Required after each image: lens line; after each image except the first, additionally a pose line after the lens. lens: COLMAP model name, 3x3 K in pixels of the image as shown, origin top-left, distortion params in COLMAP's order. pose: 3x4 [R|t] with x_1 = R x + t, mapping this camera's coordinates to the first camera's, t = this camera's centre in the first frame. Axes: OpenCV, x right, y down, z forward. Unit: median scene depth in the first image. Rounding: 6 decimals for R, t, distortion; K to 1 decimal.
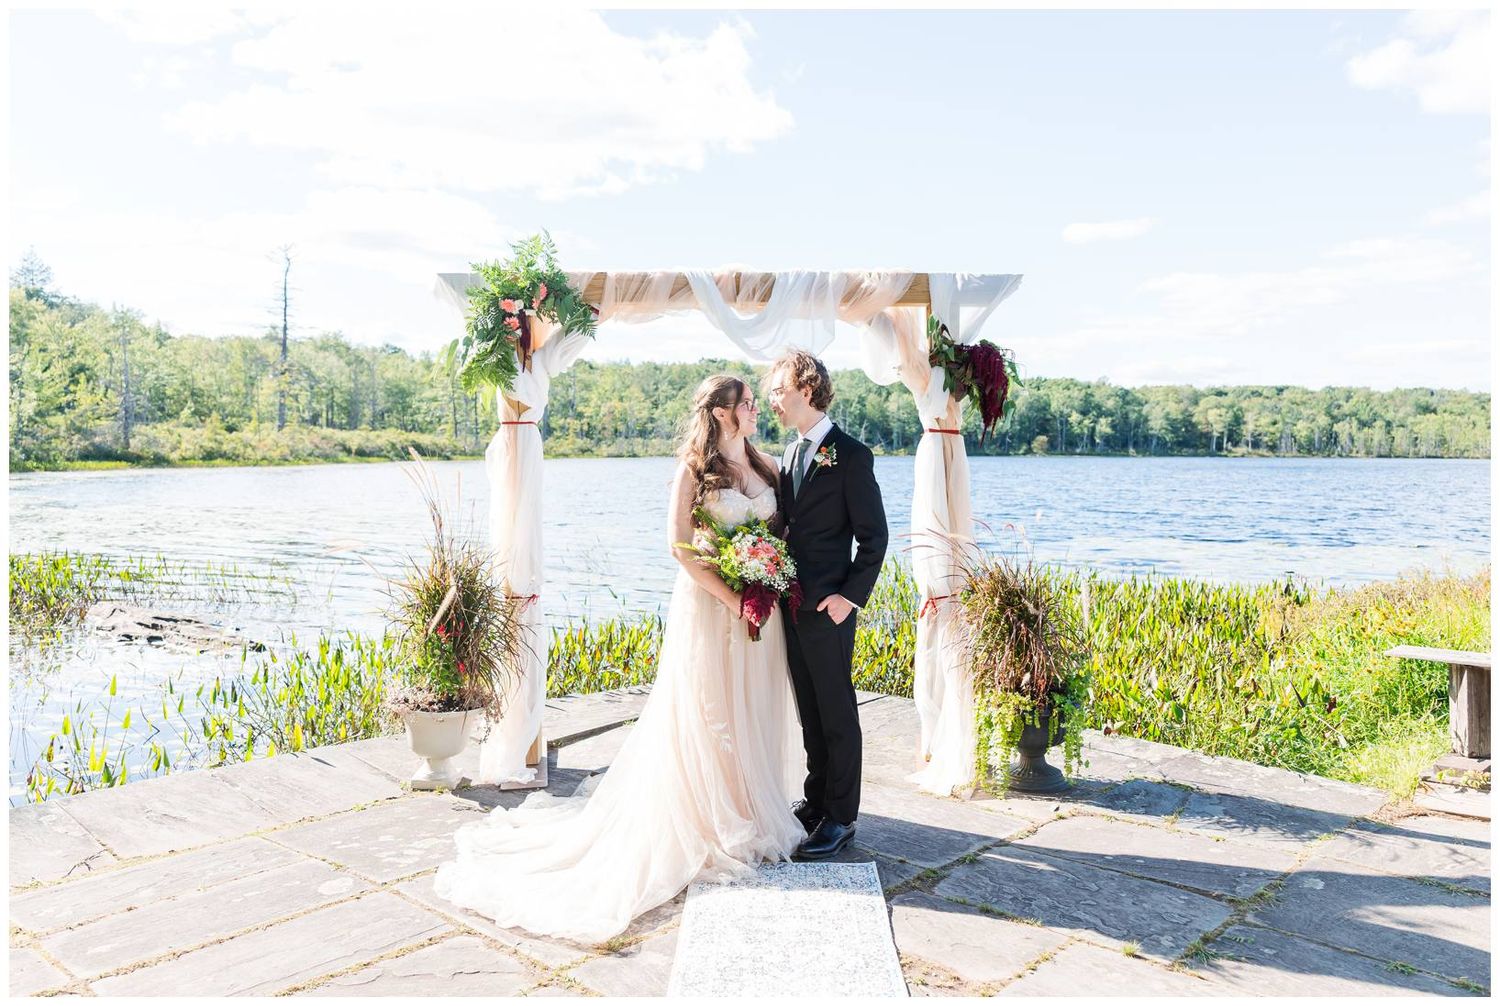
lens RADIAL K [[1166.6, 0, 749.7], [0, 1166.6, 497.2], [0, 0, 1]] dist [0.009891, 0.002317]
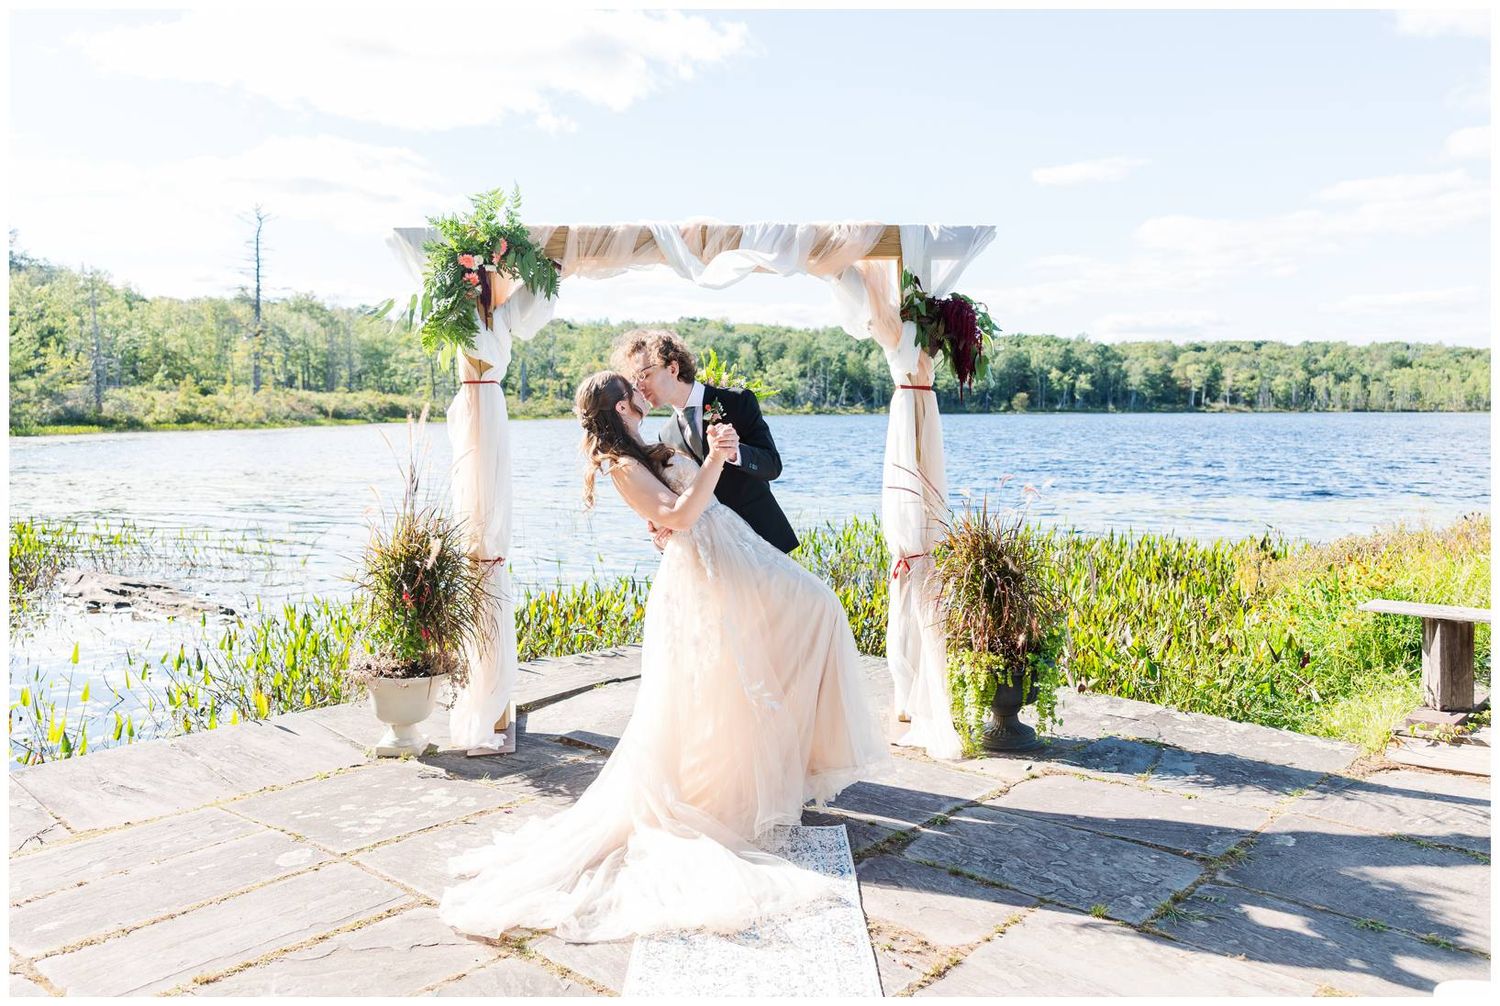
lens RADIAL K [[1165.0, 0, 751.0], [0, 1165.0, 496.9], [0, 0, 1]] dist [0.008641, 0.002608]
pose [[0.999825, -0.009211, 0.016298, 0.010991], [0.008639, 0.999357, 0.034788, 0.000165], [-0.016608, -0.034641, 0.999262, 0.019711]]
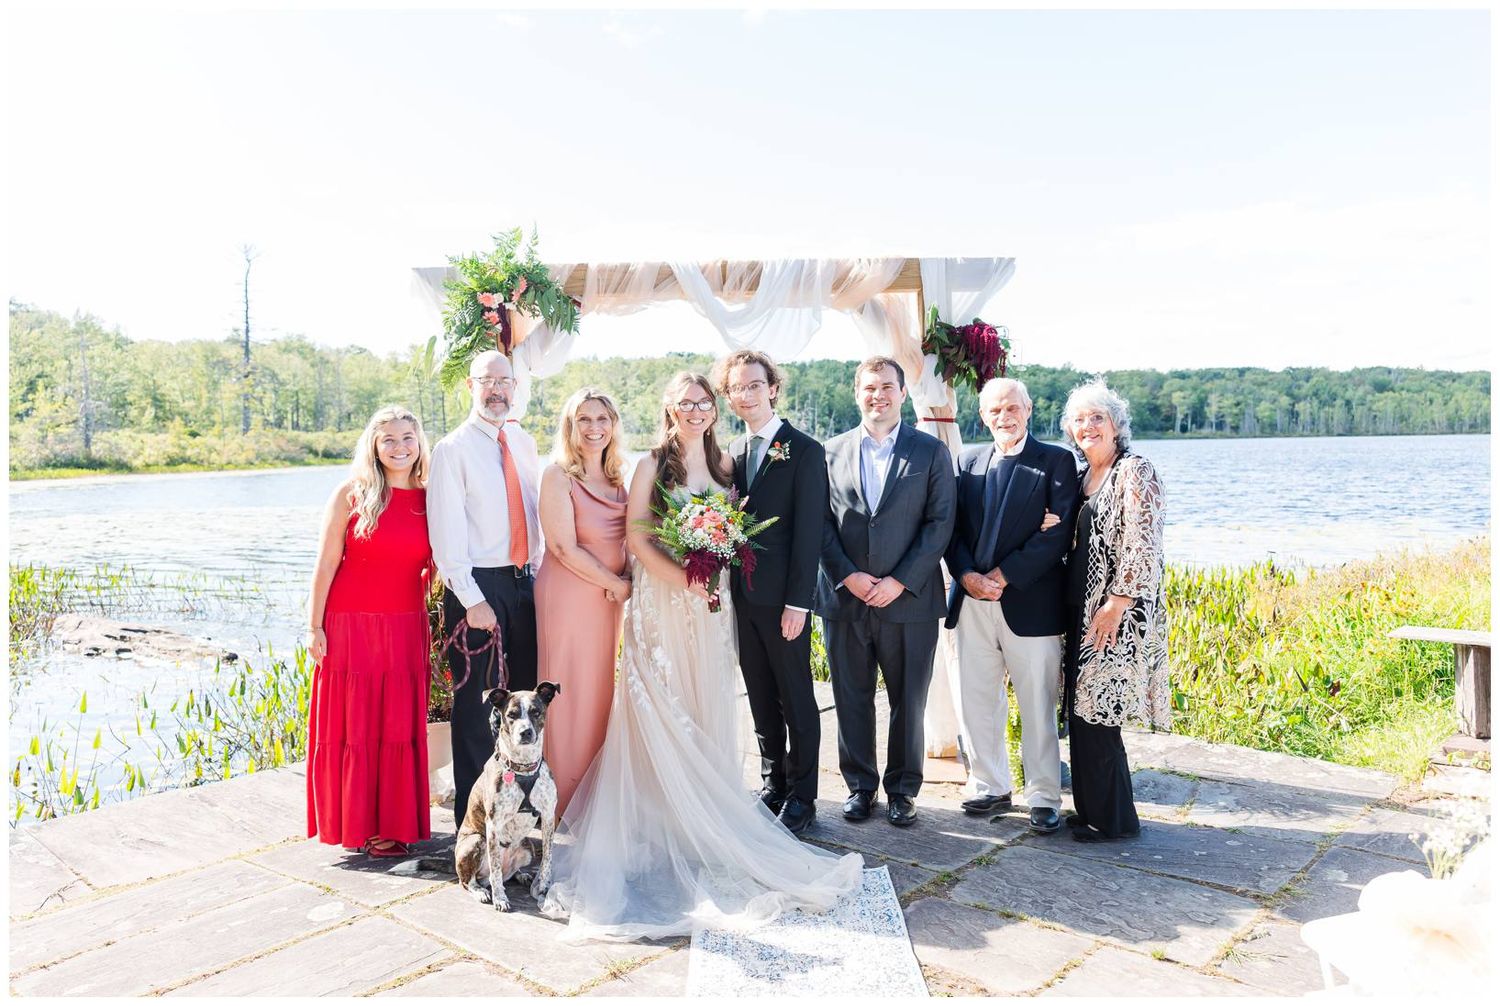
lens RADIAL K [[1163.4, 0, 748.8], [0, 1163.4, 495.0], [0, 0, 1]] dist [0.009101, 0.001196]
pose [[0.999391, -0.024185, 0.025154, -0.018030], [0.024068, 0.999698, 0.004949, -0.002280], [-0.025266, -0.004341, 0.999671, 0.030809]]
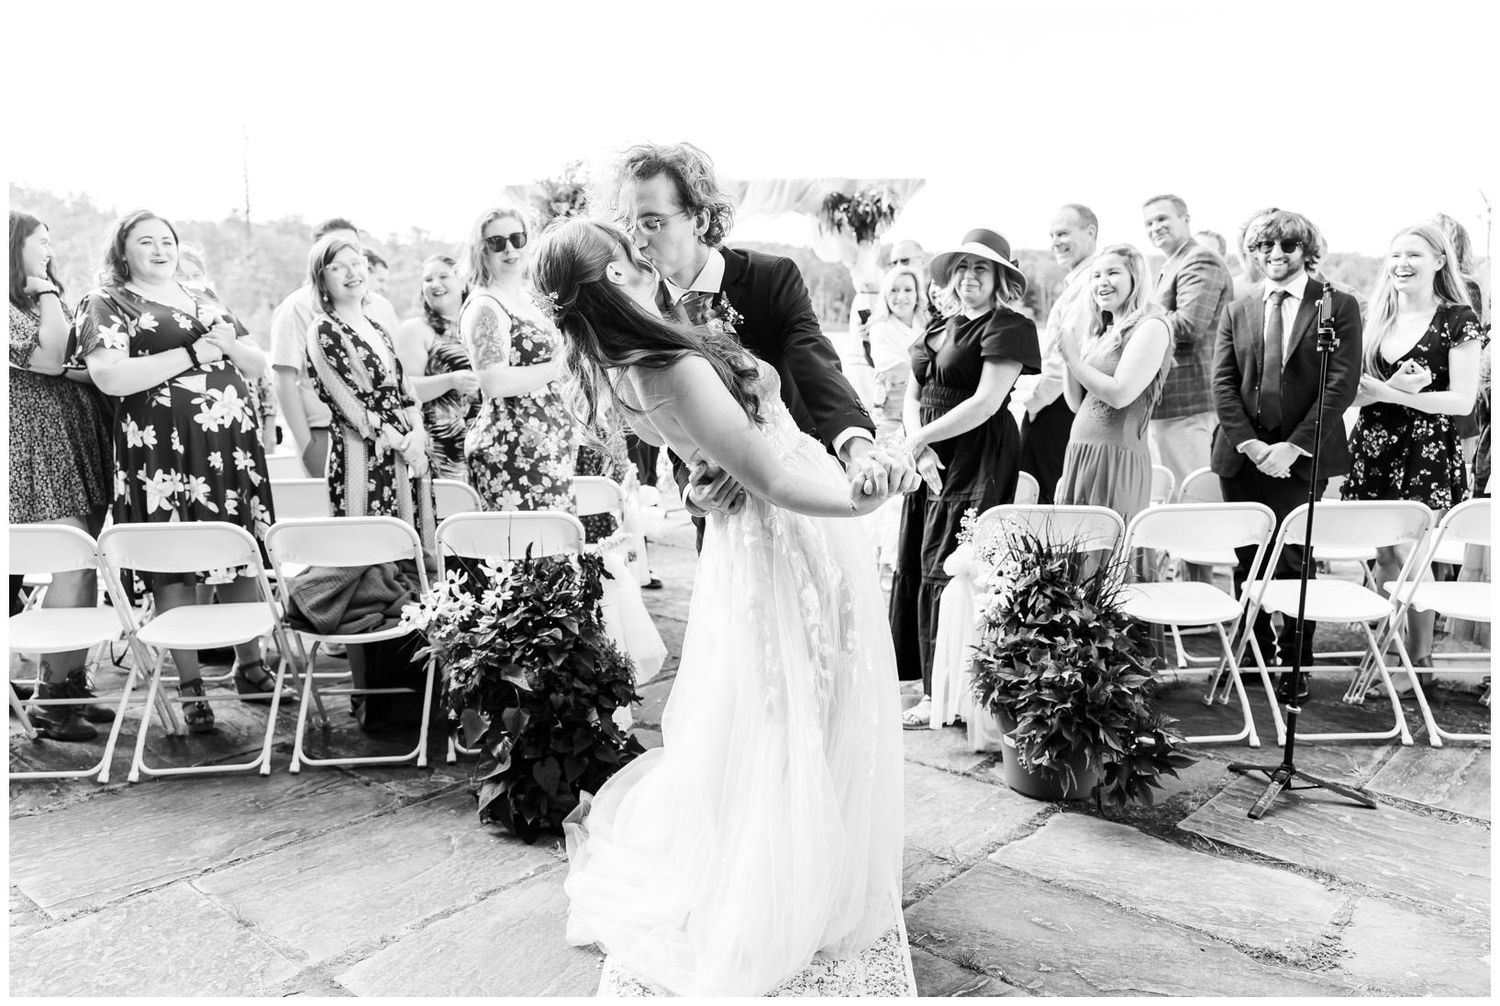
lens RADIAL K [[1219.0, 0, 753.6], [0, 1219.0, 504.7], [0, 0, 1]] dist [0.005670, 0.001336]
pose [[0.999593, -0.022685, 0.017323, -0.005894], [0.020820, 0.994652, 0.101167, 0.044941], [-0.019525, -0.100766, 0.994719, -0.473567]]
